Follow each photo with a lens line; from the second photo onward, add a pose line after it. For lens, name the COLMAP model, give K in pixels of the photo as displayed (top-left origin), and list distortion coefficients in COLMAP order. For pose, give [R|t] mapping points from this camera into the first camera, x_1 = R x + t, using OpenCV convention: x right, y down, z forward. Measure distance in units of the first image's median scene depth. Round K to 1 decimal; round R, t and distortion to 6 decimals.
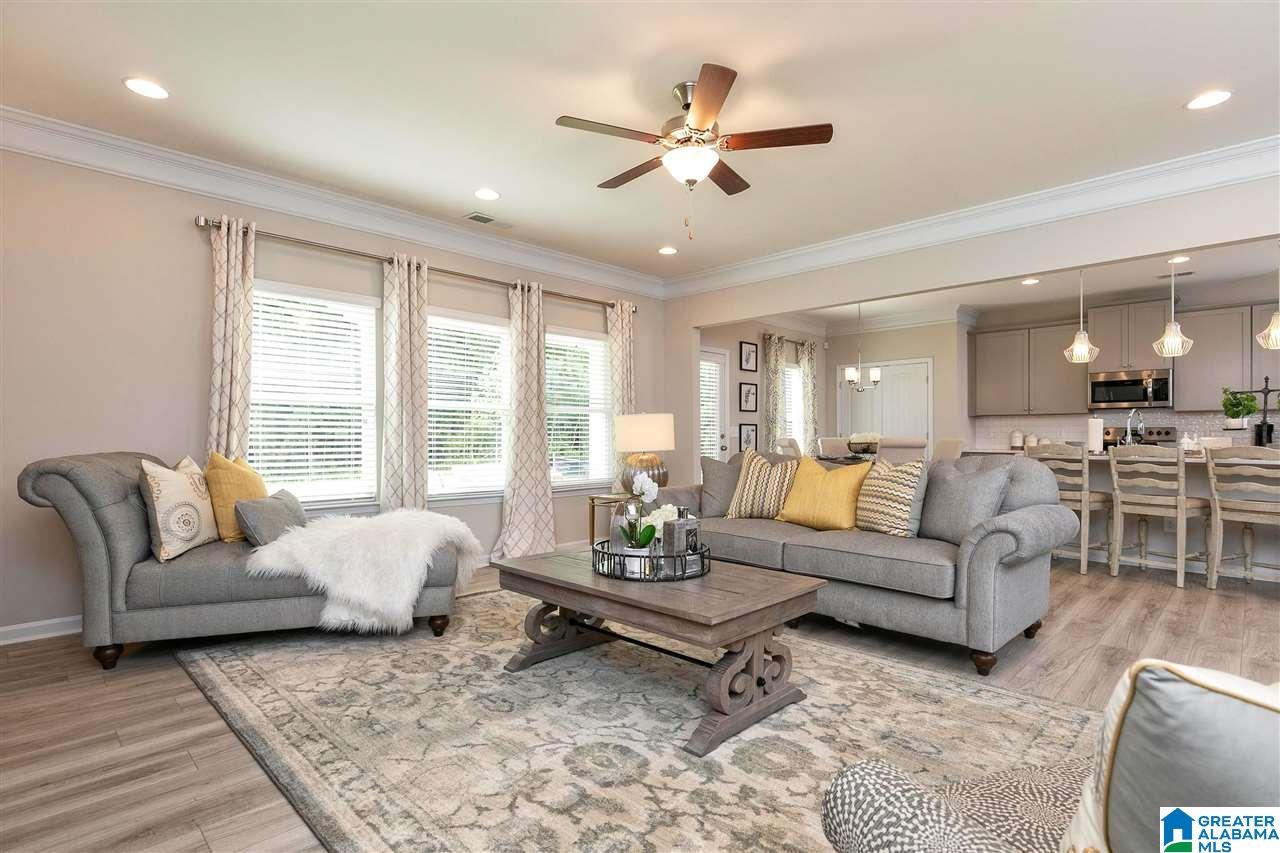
lens RADIAL K [[631.3, 0, 641.9], [0, 631.3, 437.7], [0, 0, 1]] dist [-0.002724, -0.000959]
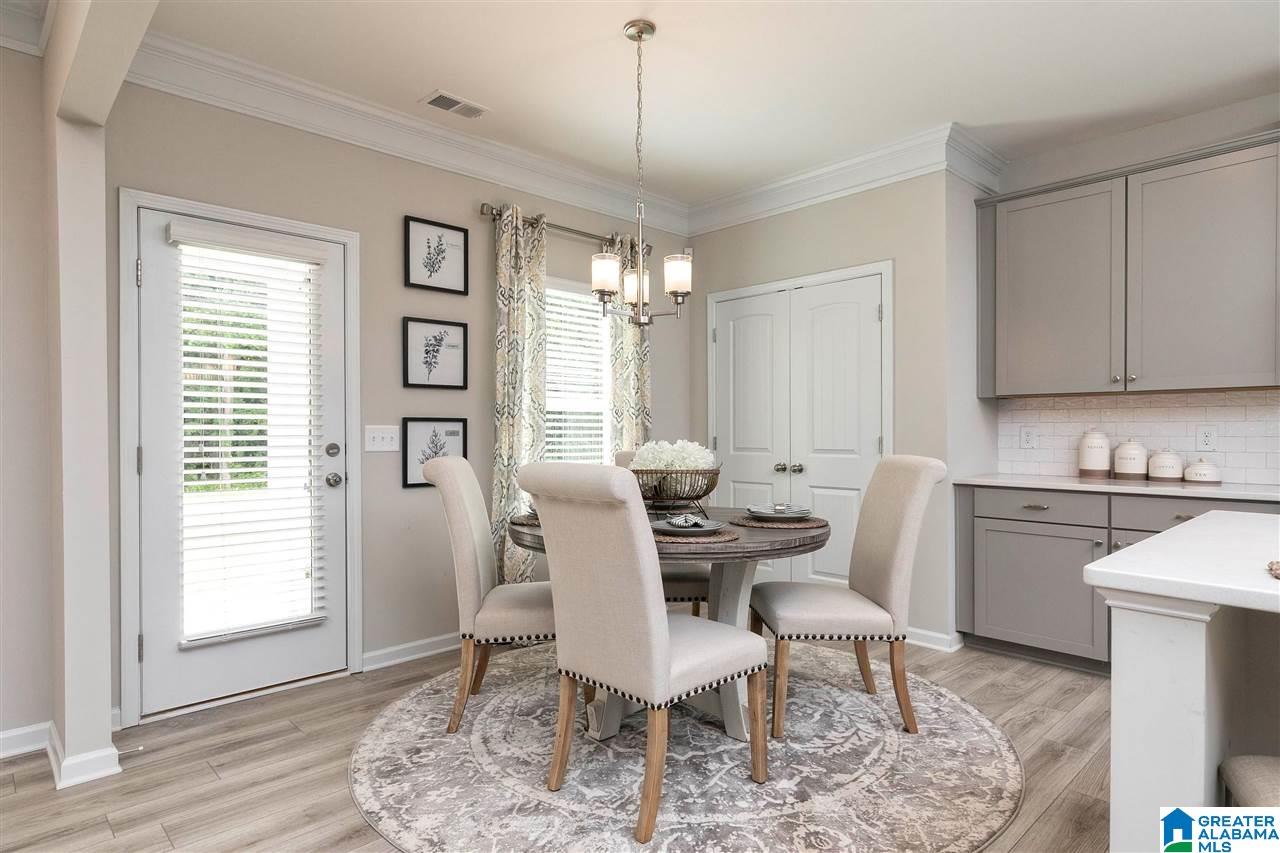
lens RADIAL K [[711.2, 0, 640.8], [0, 711.2, 434.9], [0, 0, 1]] dist [0.005614, 0.001958]
pose [[0.999473, -0.003452, -0.032274, 0.374234], [0.003511, 0.999992, 0.001761, -0.012873], [0.032267, -0.001874, 0.999478, 0.627132]]
